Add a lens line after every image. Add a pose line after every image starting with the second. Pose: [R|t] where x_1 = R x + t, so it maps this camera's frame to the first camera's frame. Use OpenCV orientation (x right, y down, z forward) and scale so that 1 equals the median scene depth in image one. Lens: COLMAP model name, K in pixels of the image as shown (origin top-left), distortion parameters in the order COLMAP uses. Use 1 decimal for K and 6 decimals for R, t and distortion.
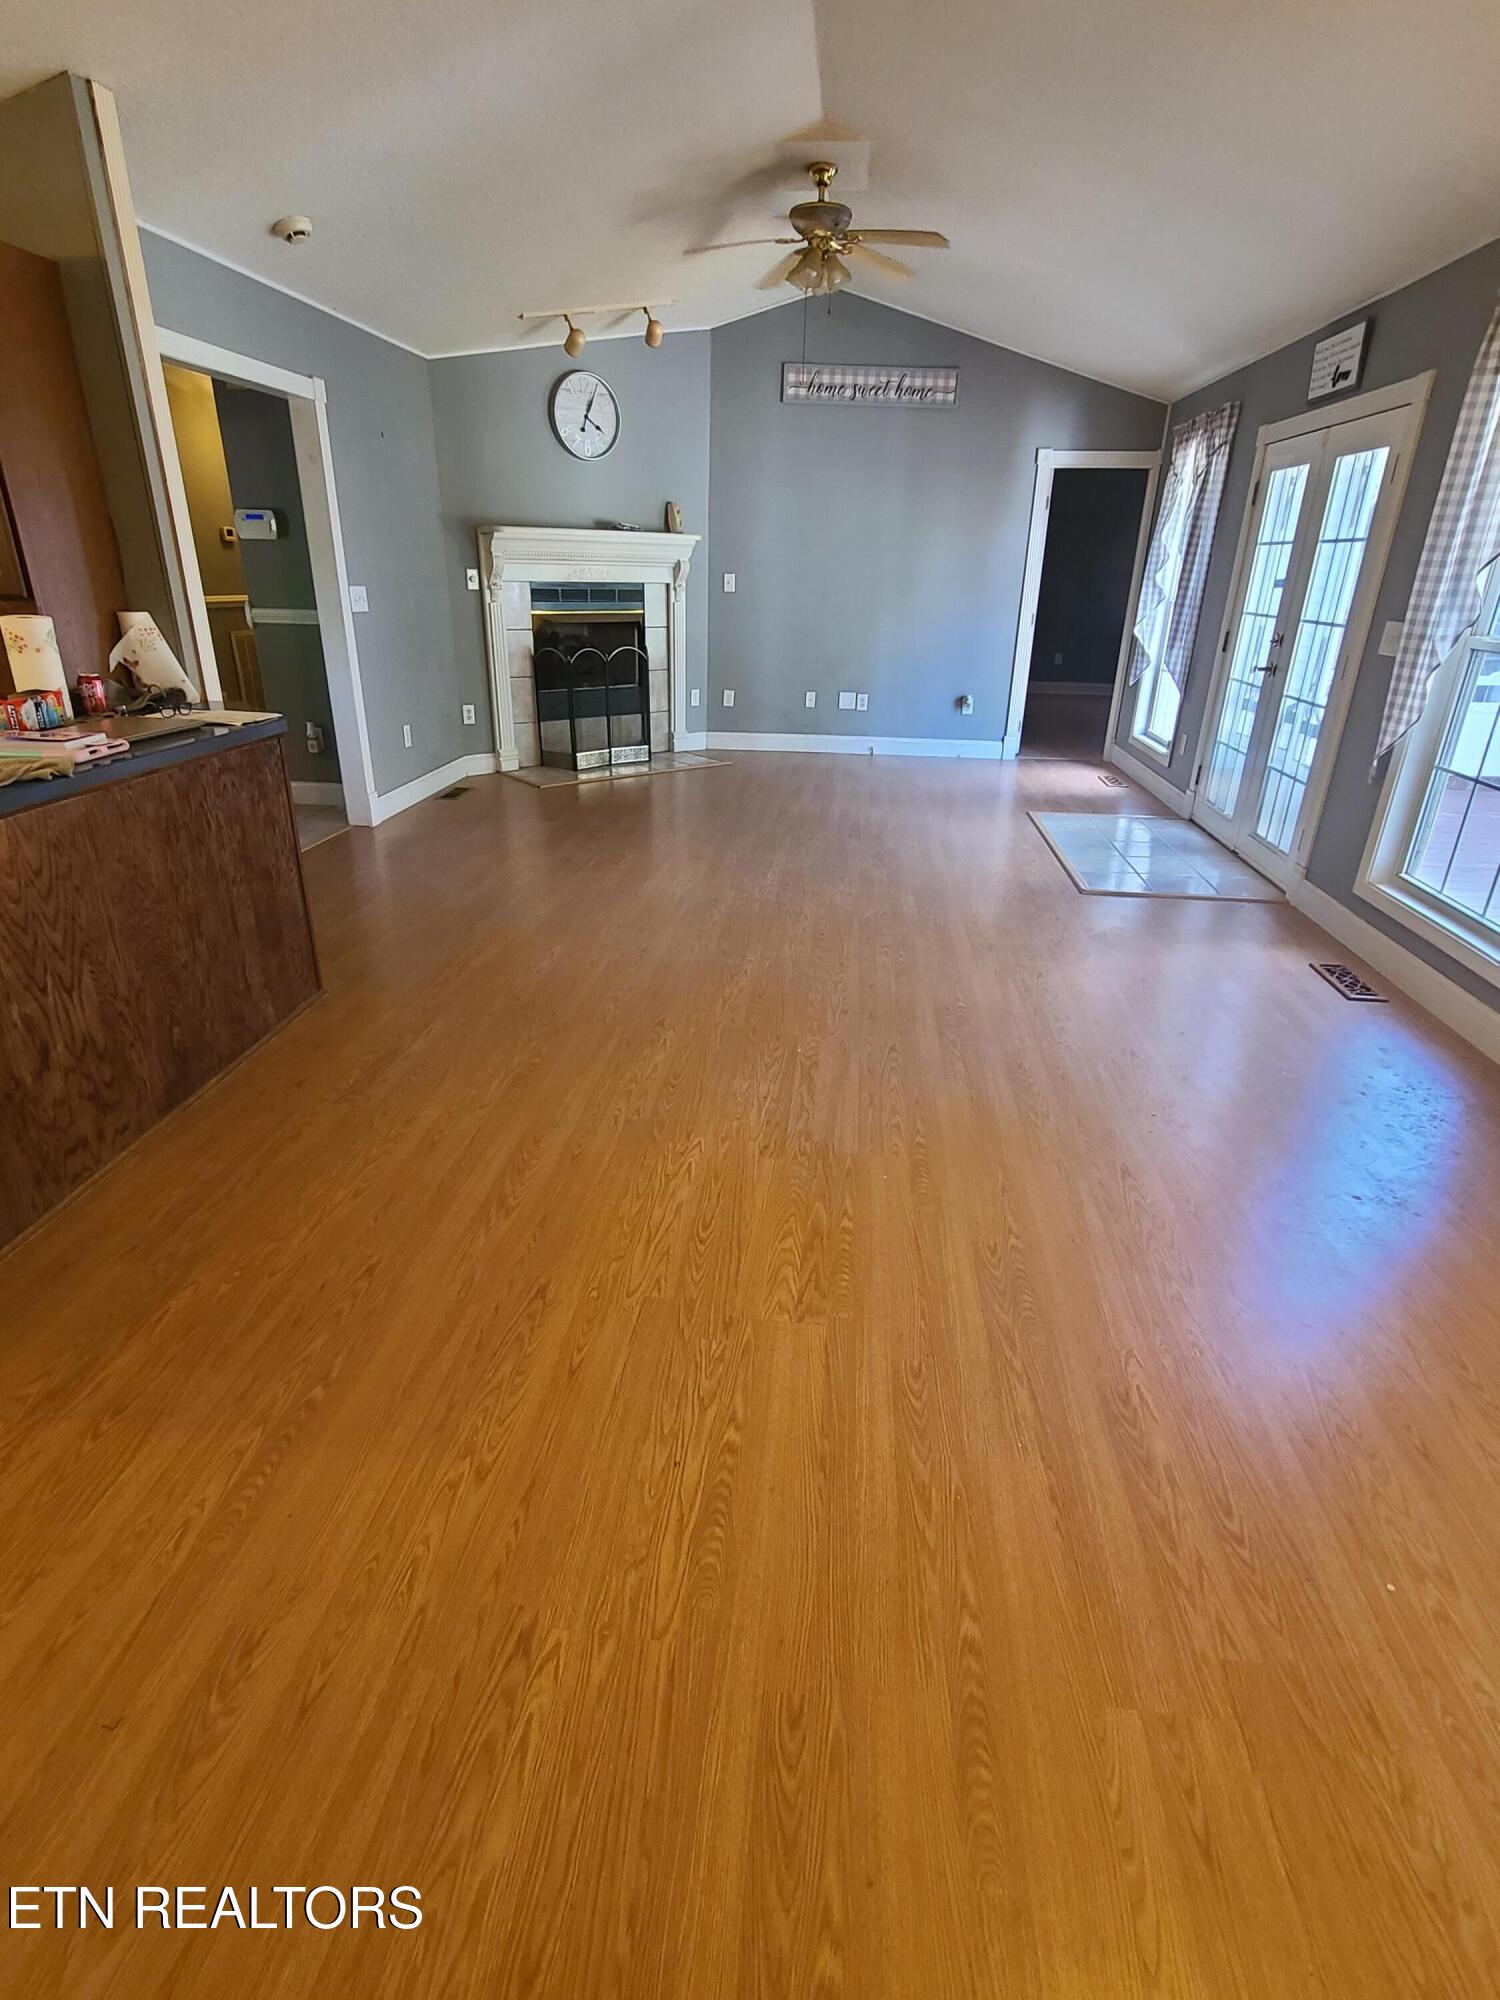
lens RADIAL K [[988.6, 0, 759.2], [0, 988.6, 992.0], [0, 0, 1]] dist [-0.001601, 0.000582]
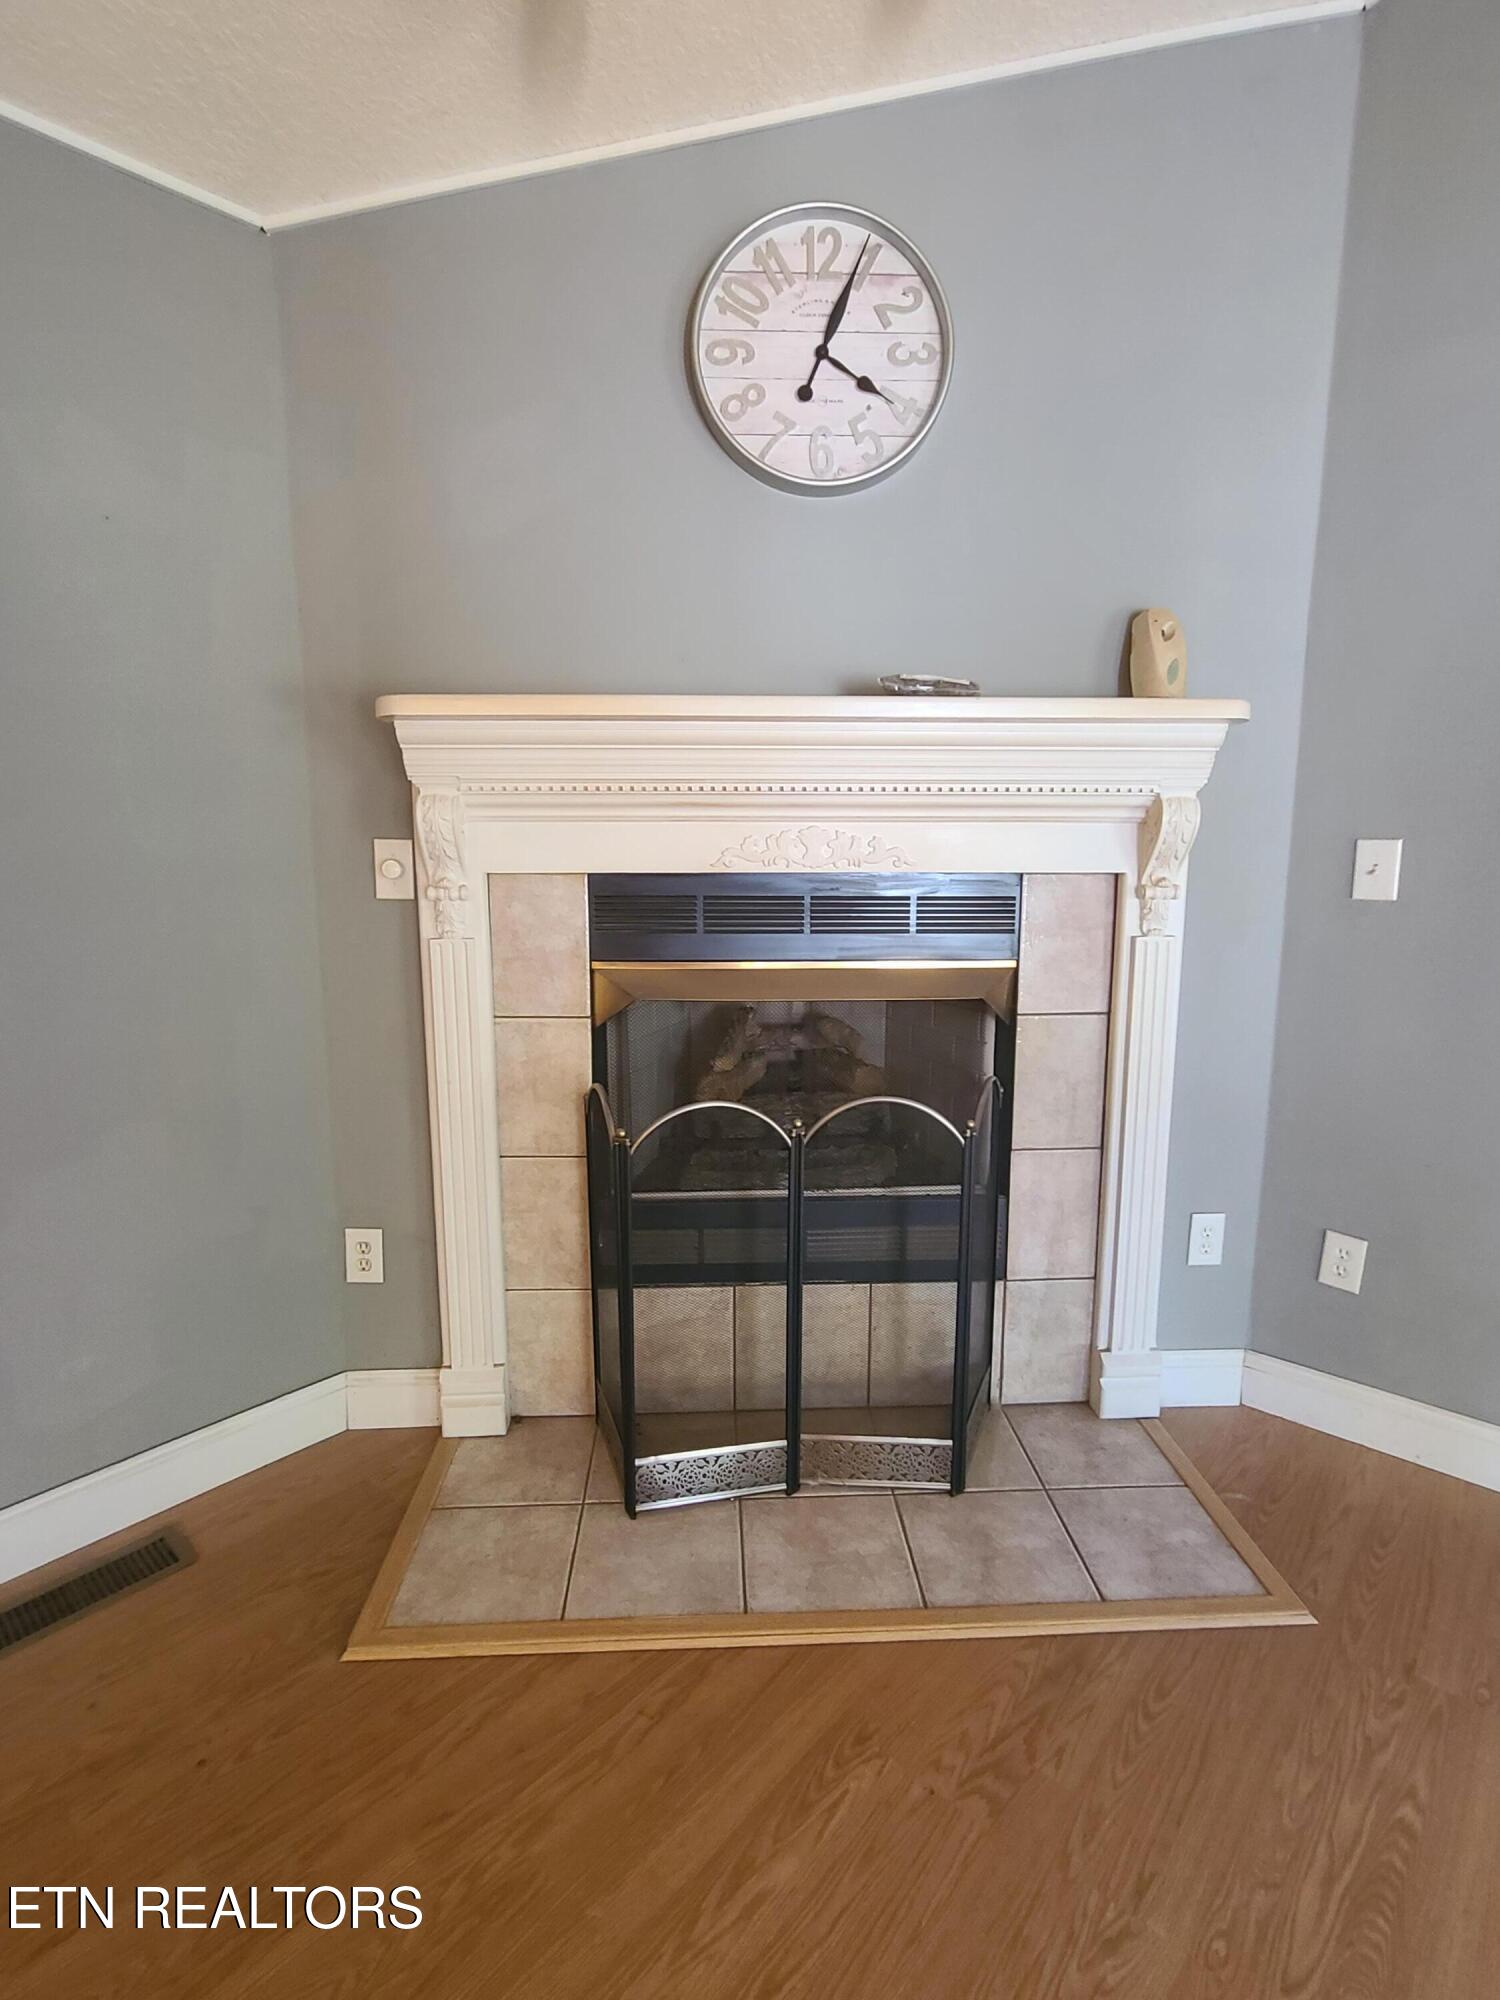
lens RADIAL K [[988.6, 0, 759.2], [0, 988.6, 992.0], [0, 0, 1]] dist [-0.001601, 0.000582]
pose [[0.797388, 0.065315, -0.599922, -0.000298], [-0.221499, 0.956417, -0.190278, -0.317700], [0.561347, 0.284607, 0.777102, 0.763696]]
